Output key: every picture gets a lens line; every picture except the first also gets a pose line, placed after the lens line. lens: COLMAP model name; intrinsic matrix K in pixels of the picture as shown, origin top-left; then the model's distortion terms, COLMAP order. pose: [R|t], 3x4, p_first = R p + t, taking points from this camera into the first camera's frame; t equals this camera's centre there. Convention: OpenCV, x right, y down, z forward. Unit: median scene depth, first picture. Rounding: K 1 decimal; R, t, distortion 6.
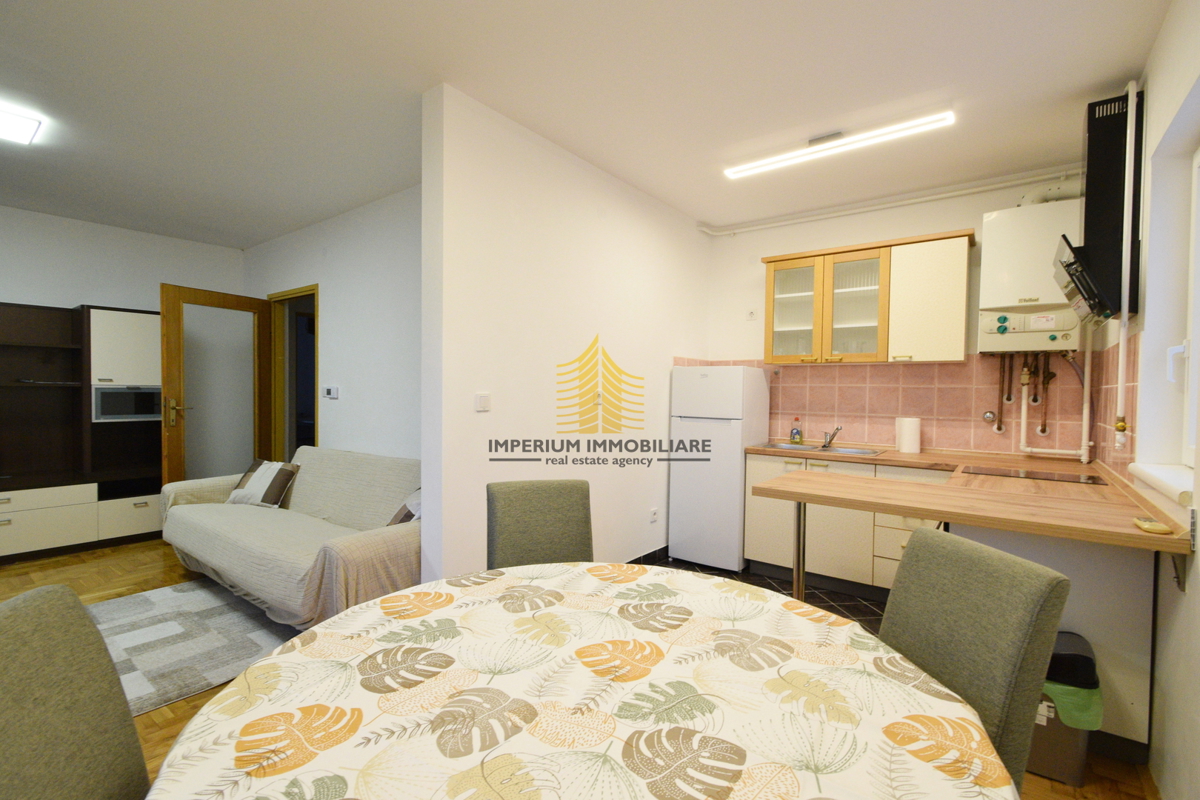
lens RADIAL K [[534.9, 0, 600.0], [0, 534.9, 400.0], [0, 0, 1]] dist [0.000983, -0.000082]
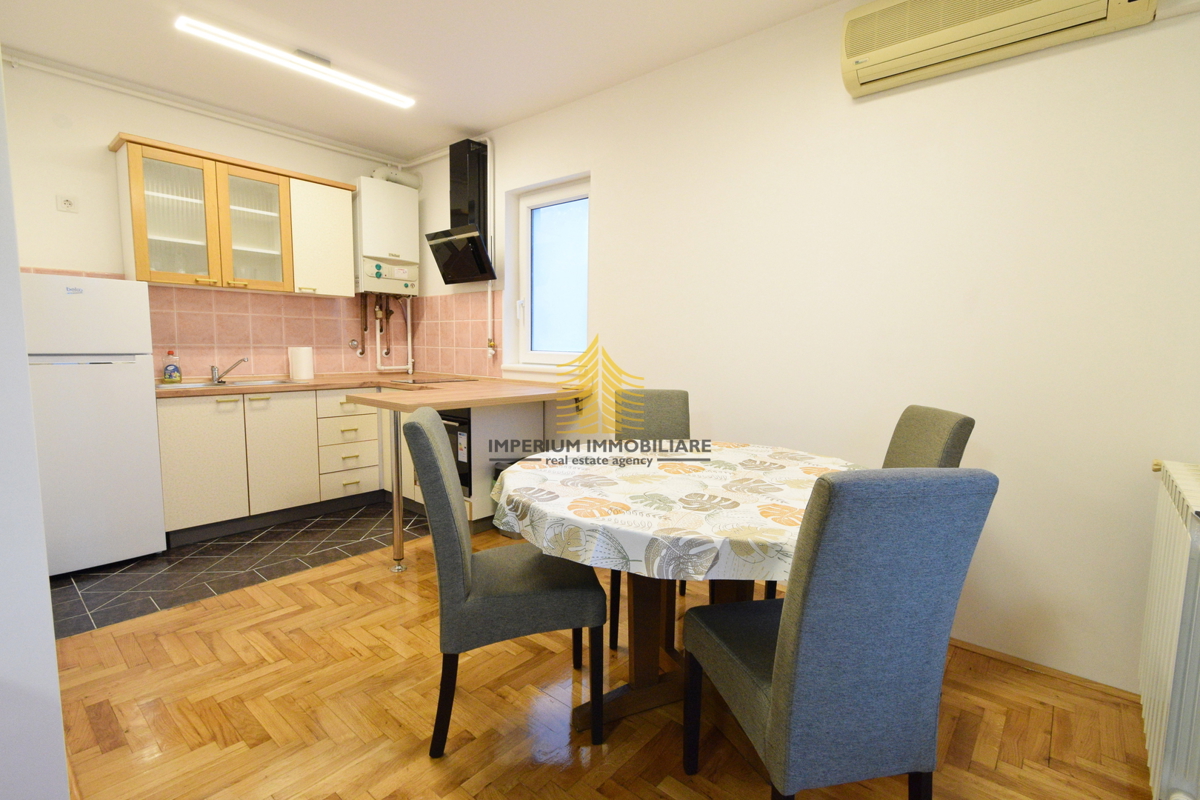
lens RADIAL K [[562.2, 0, 600.0], [0, 562.2, 400.0], [0, 0, 1]] dist [0.010661, -0.000166]
pose [[0.068664, -0.114511, 0.991046, -0.562505], [0.005042, 0.993418, 0.114436, 0.014196], [-0.997627, -0.002861, 0.068789, 0.357252]]
